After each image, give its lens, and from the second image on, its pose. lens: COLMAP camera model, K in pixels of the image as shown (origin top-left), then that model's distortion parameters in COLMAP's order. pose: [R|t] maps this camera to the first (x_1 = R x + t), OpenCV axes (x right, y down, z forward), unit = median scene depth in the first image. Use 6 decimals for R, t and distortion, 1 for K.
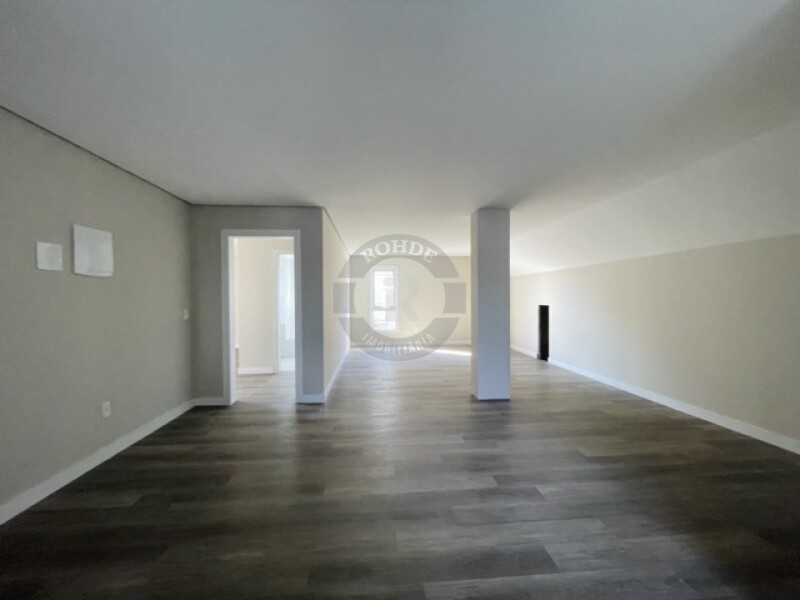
lens RADIAL K [[325.5, 0, 400.1], [0, 325.5, 300.6], [0, 0, 1]] dist [0.000139, 0.000176]
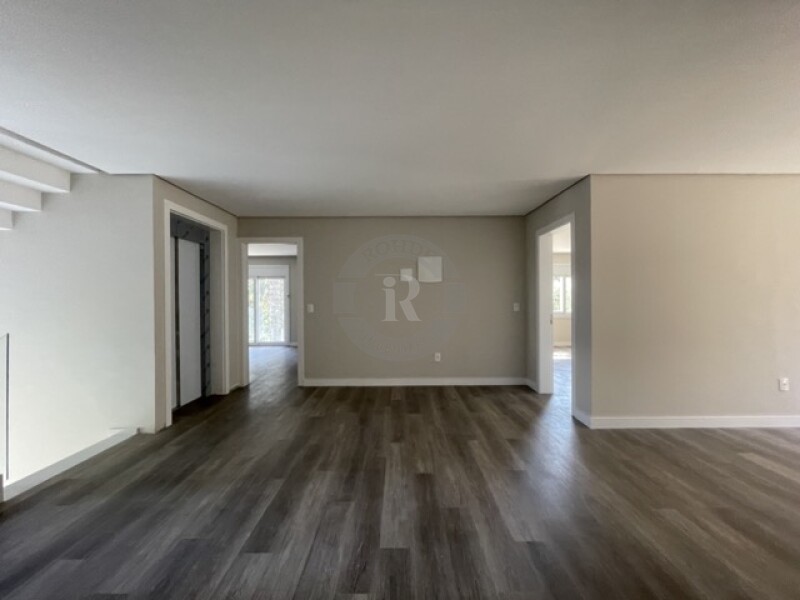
lens RADIAL K [[325.5, 0, 400.1], [0, 325.5, 300.6], [0, 0, 1]] dist [0.000139, 0.000176]
pose [[-0.081015, 0.012615, -0.996633, 0.895746], [-0.002327, 0.999915, 0.012846, 0.003274], [0.996710, 0.003359, -0.080979, 0.961959]]
